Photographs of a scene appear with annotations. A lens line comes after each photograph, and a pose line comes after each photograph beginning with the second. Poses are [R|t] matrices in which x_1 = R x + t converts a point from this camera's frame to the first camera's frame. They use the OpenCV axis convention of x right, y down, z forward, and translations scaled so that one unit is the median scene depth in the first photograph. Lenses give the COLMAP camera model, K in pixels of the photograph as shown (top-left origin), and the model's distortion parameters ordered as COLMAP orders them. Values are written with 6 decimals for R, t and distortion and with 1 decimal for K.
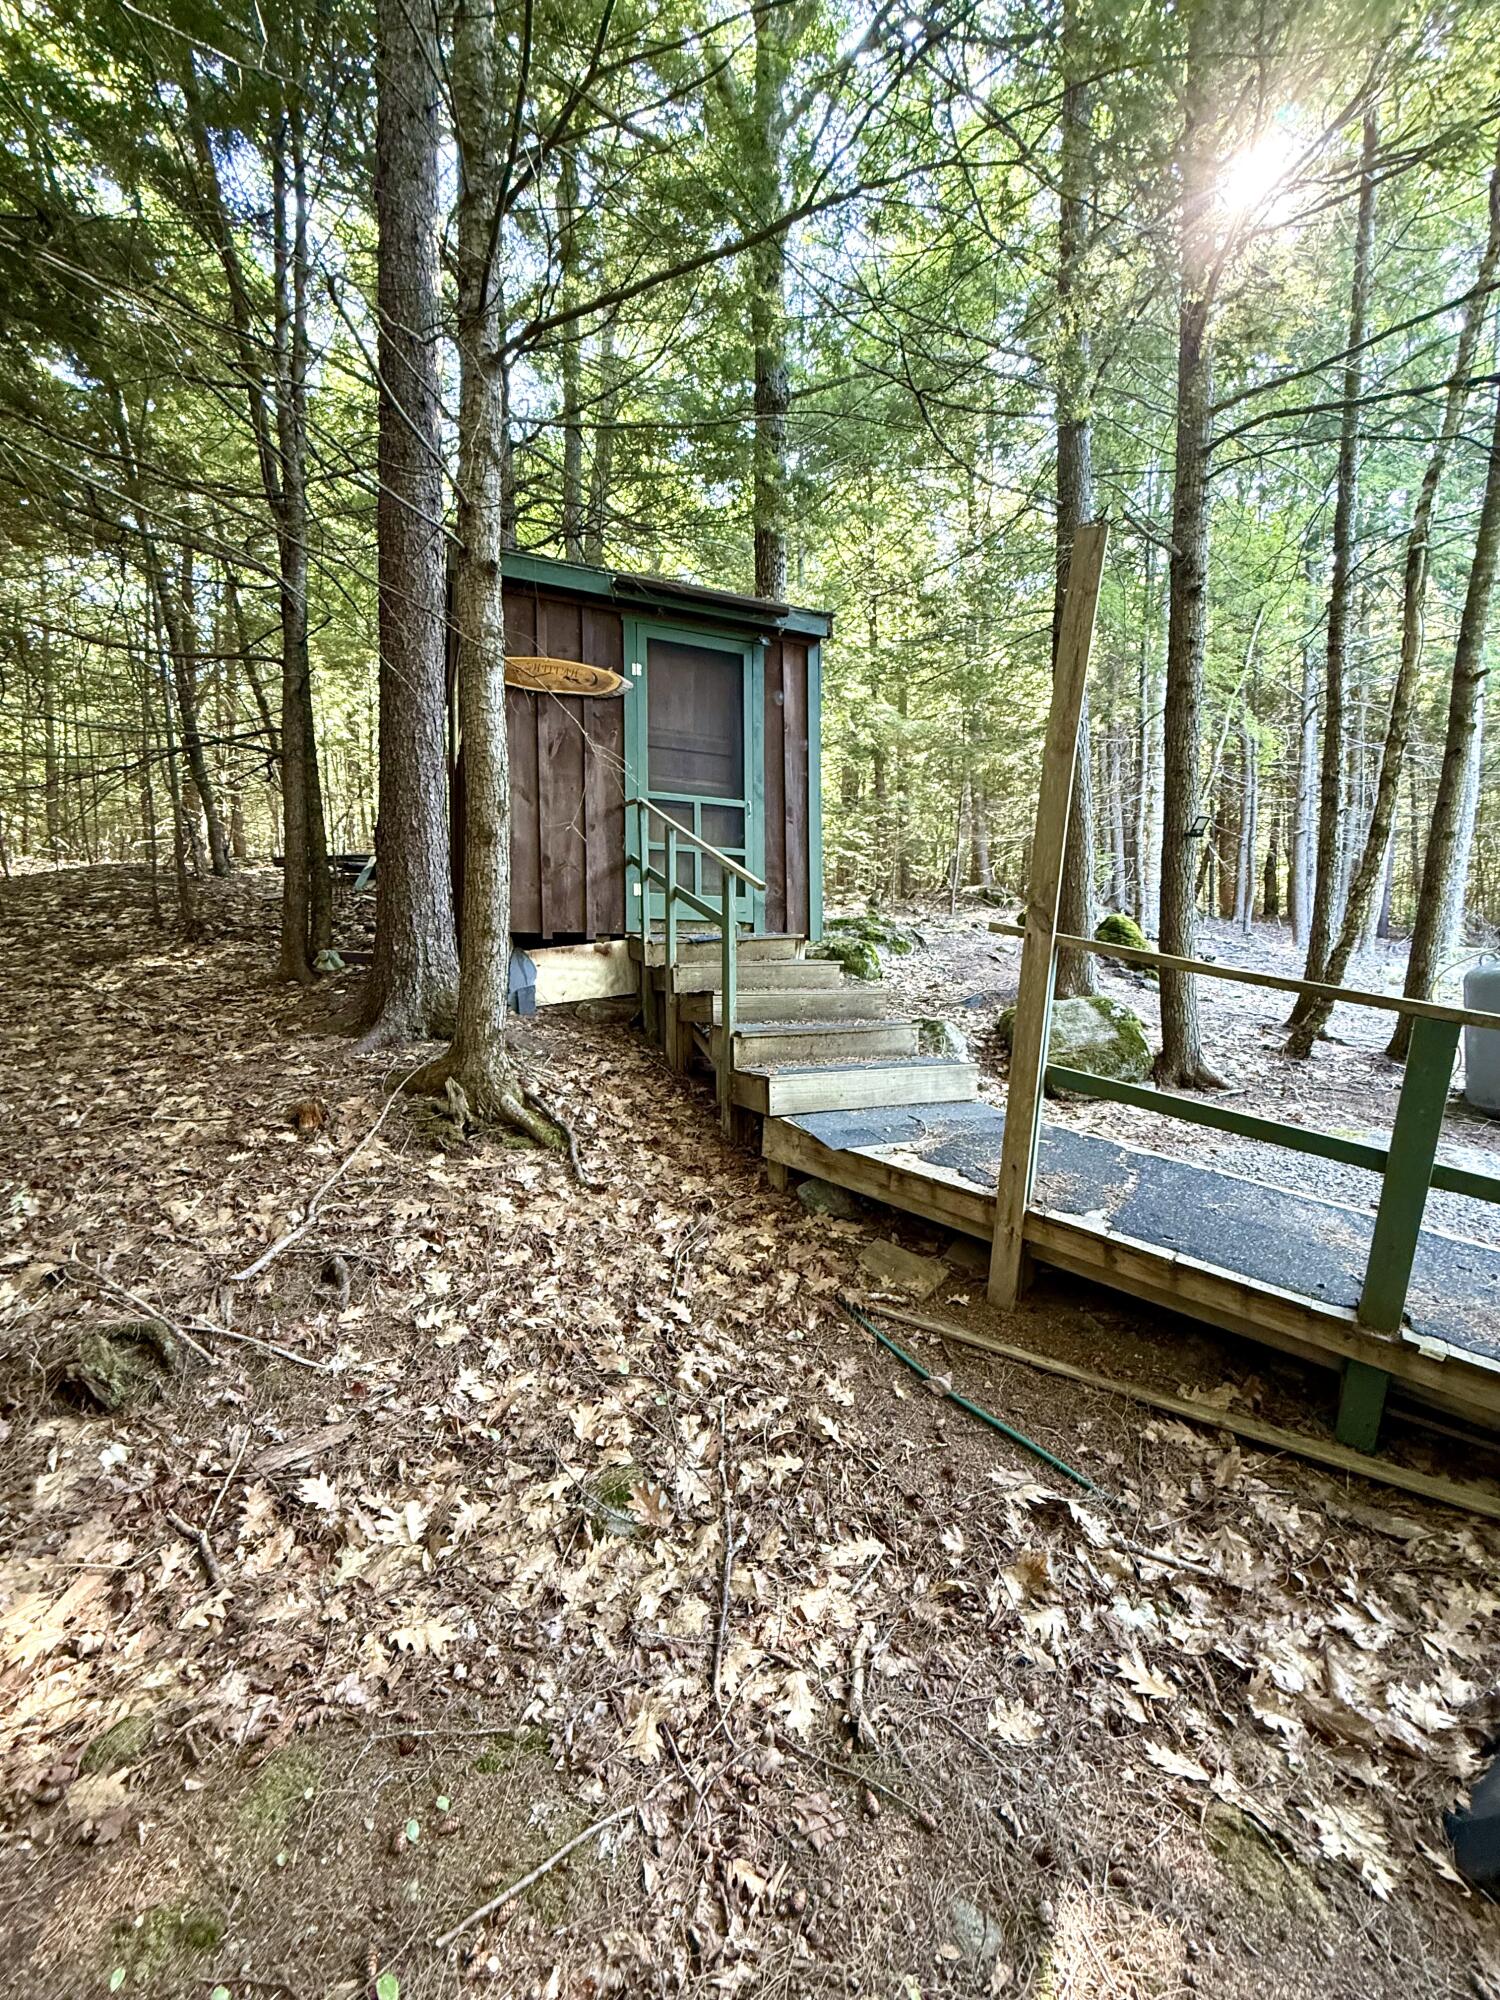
lens RADIAL K [[790.8, 0, 750.0], [0, 790.8, 1000.0], [0, 0, 1]] dist [0.000183, -0.000056]
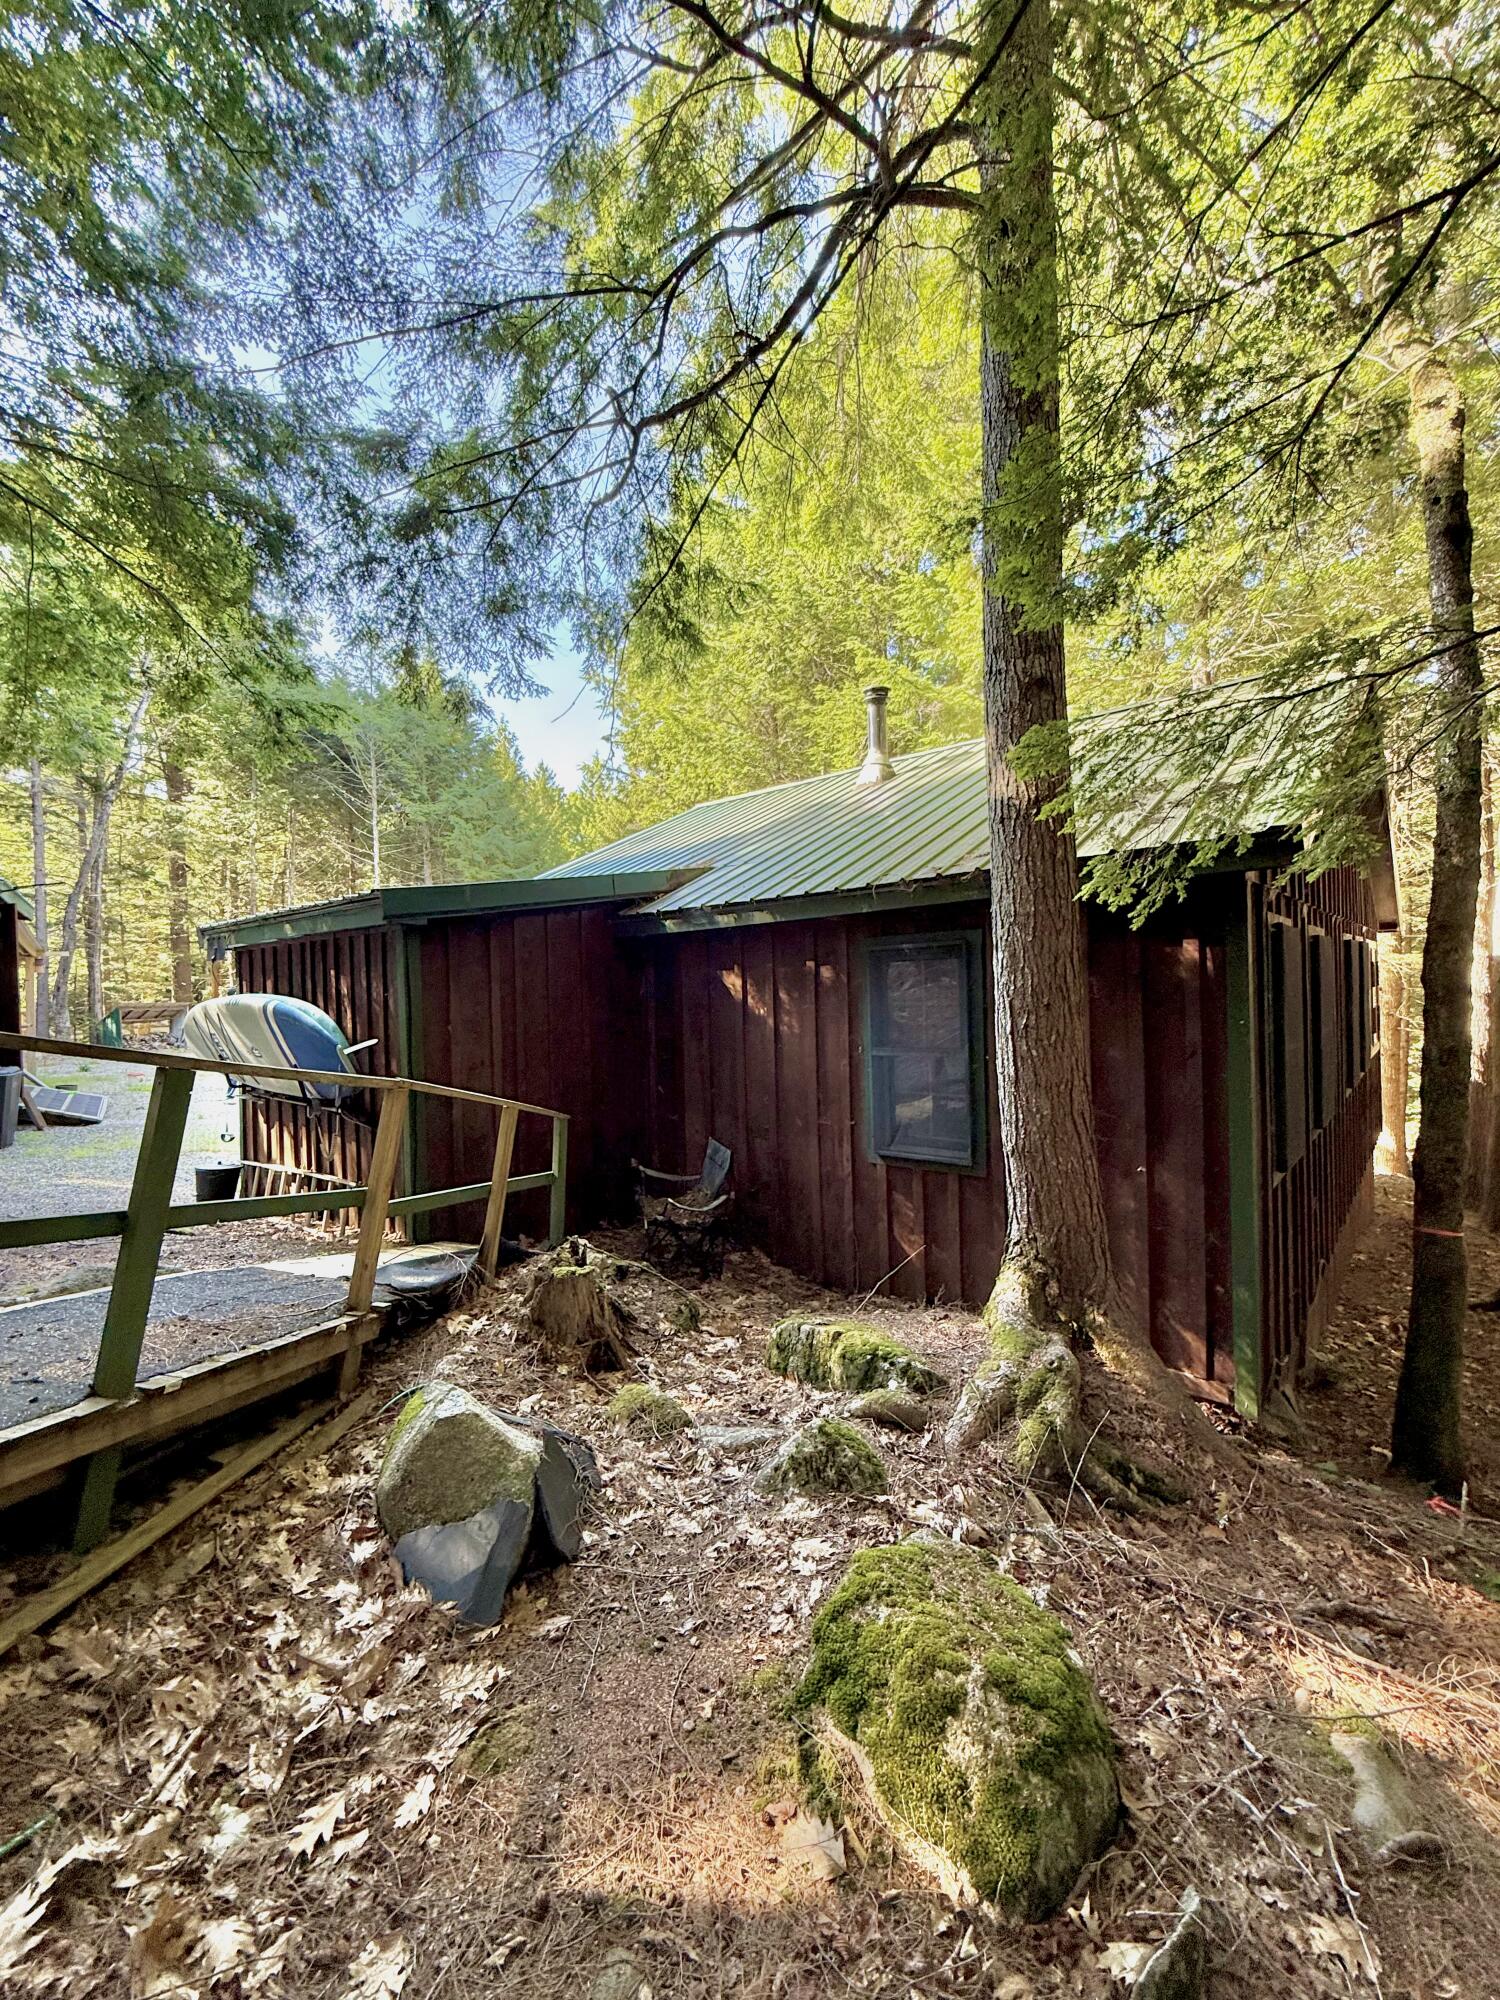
lens RADIAL K [[790.8, 0, 750.0], [0, 790.8, 1000.0], [0, 0, 1]] dist [0.000183, -0.000056]
pose [[-0.415822, -0.005270, 0.909431, -0.463293], [0.069345, 0.996888, 0.037483, -0.058407], [-0.906799, 0.078651, -0.414162, 0.785660]]
